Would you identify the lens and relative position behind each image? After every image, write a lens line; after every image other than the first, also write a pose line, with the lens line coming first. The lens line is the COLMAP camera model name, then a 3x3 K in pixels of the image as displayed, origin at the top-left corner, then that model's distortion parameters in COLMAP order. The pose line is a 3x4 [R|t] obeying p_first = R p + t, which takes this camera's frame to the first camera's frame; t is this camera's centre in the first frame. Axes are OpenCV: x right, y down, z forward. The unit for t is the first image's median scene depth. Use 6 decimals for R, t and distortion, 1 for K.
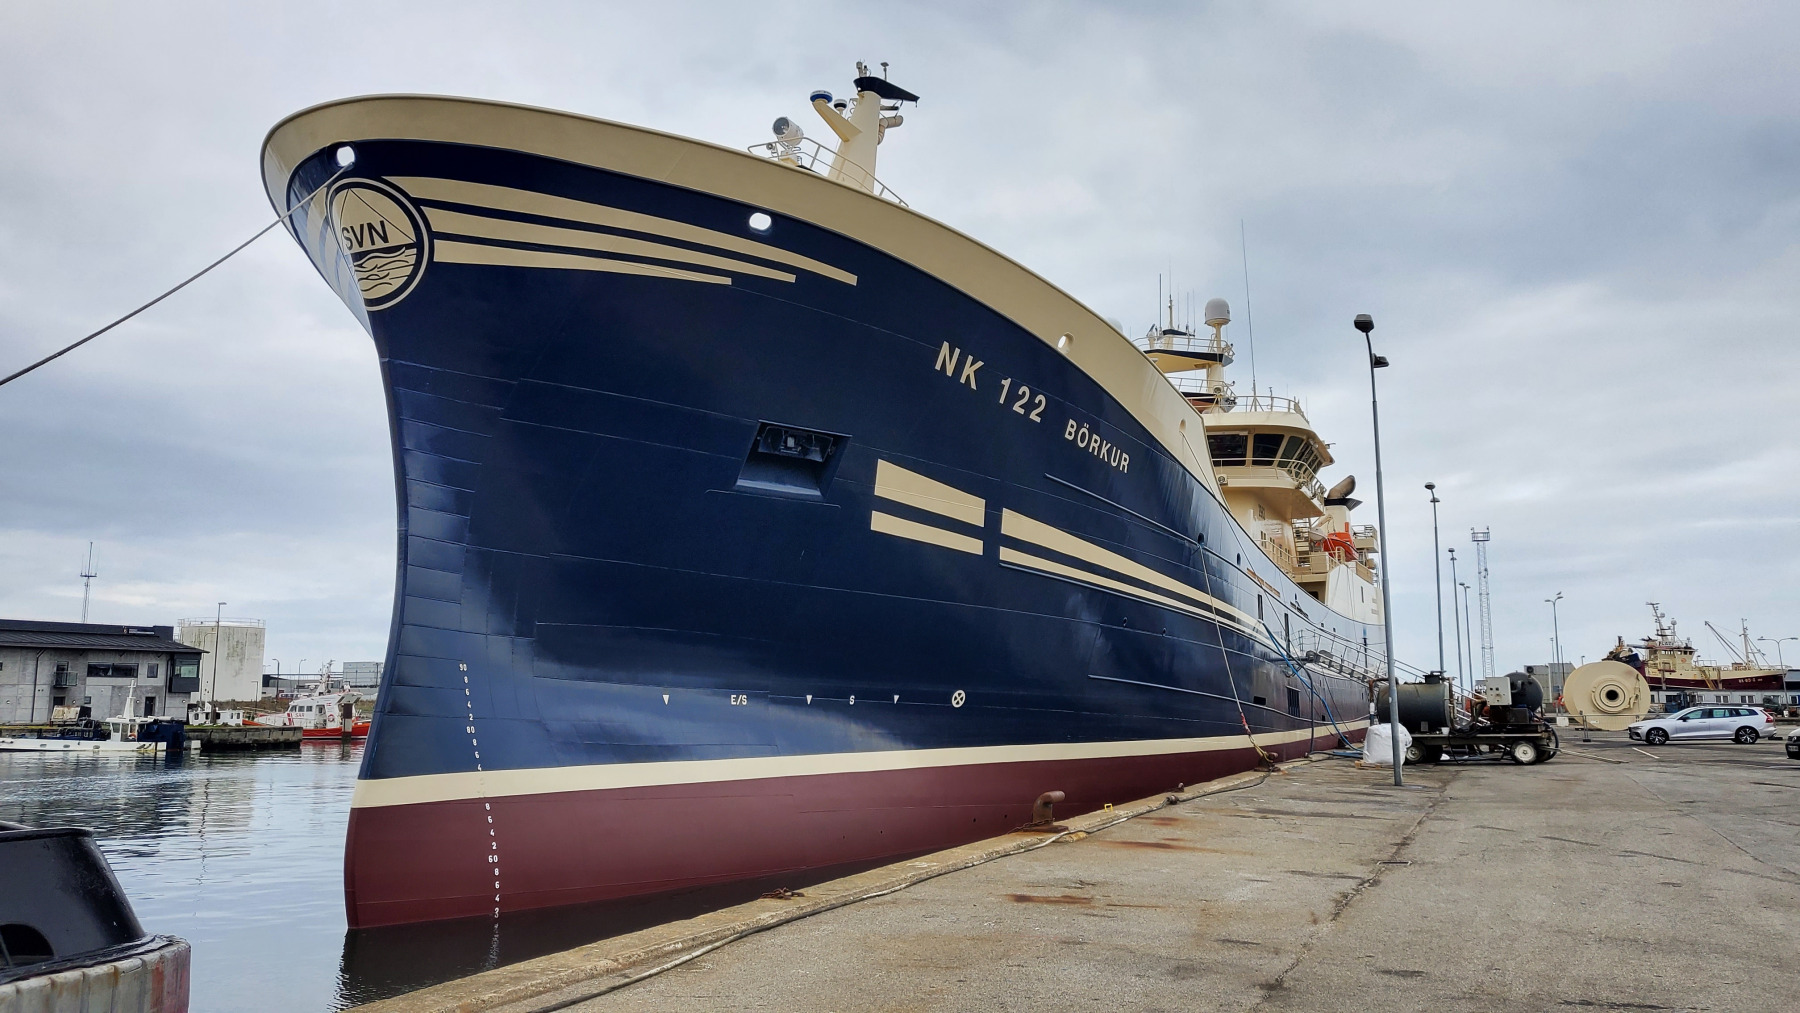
lens RADIAL K [[1424.4, 0, 900.0], [0, 1424.4, 506.5], [0, 0, 1]] dist [-0.031539, 0.112928]
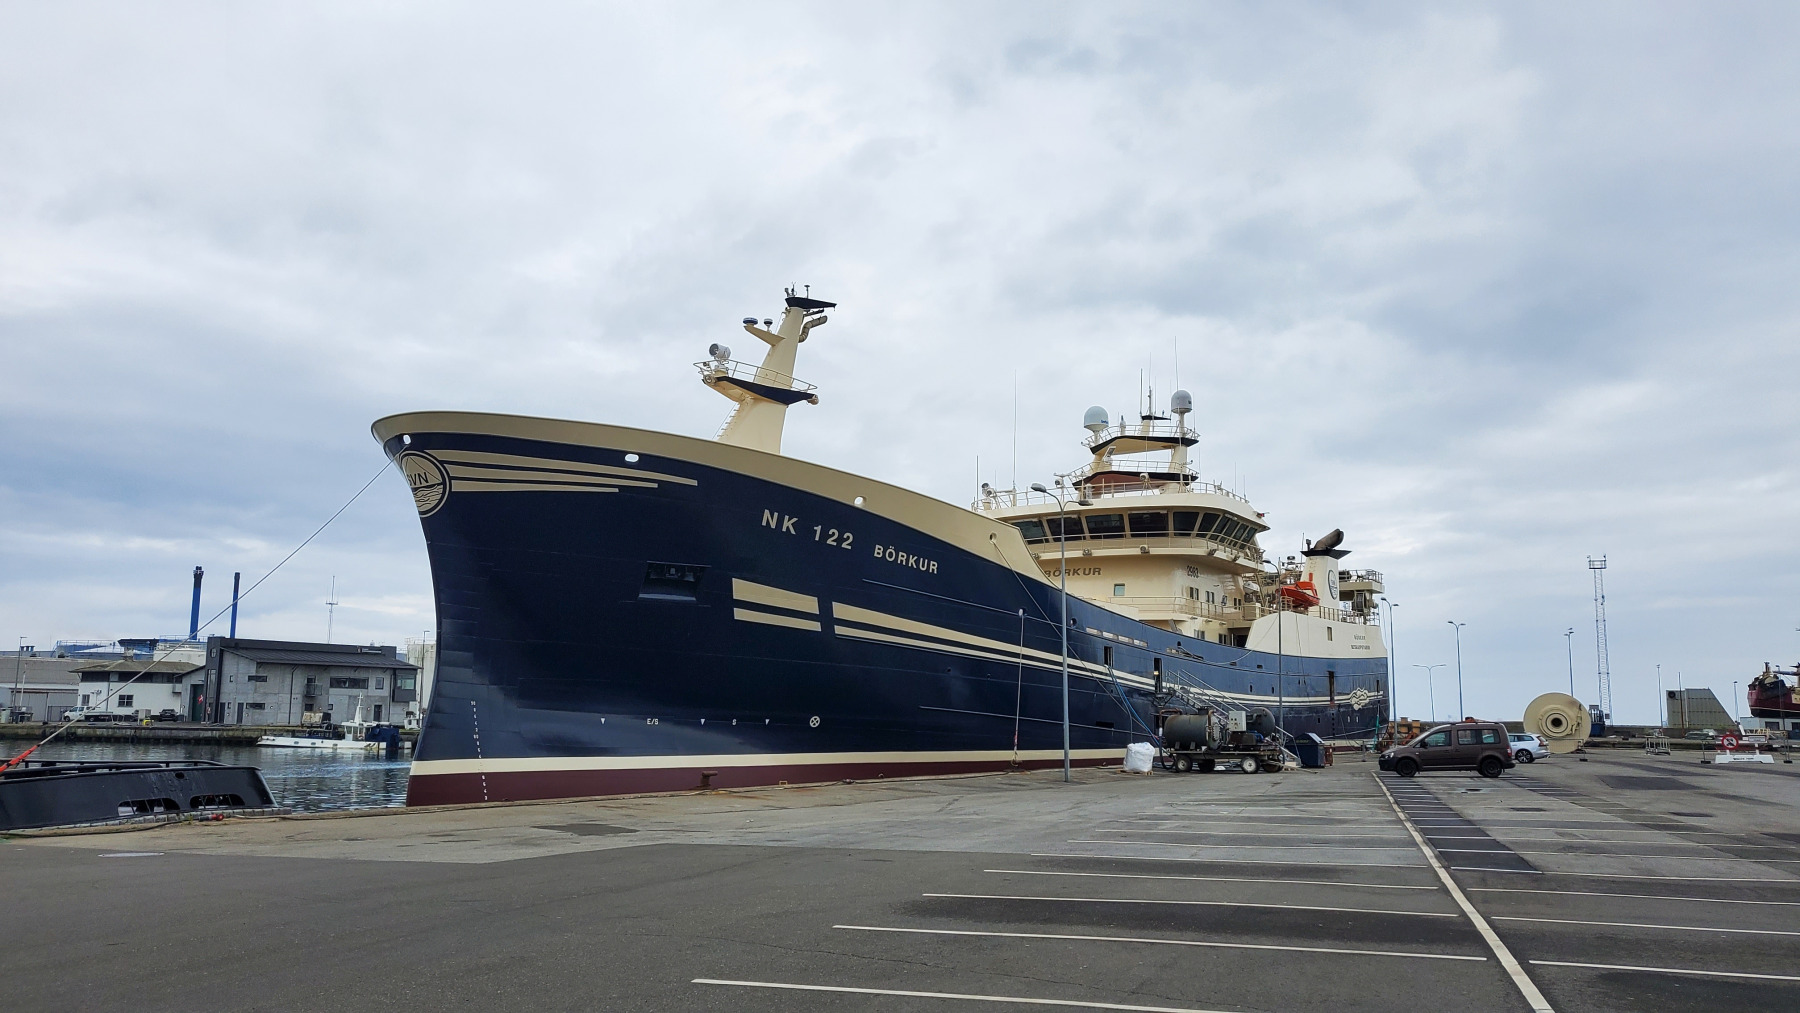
lens RADIAL K [[1424.4, 0, 900.0], [0, 1424.4, 506.5], [0, 0, 1]] dist [-0.031539, 0.112928]
pose [[0.989337, -0.007426, -0.145454, 0.286990], [0.006191, 0.999941, -0.008939, -0.068709], [0.145512, 0.007943, 0.989325, -0.422520]]
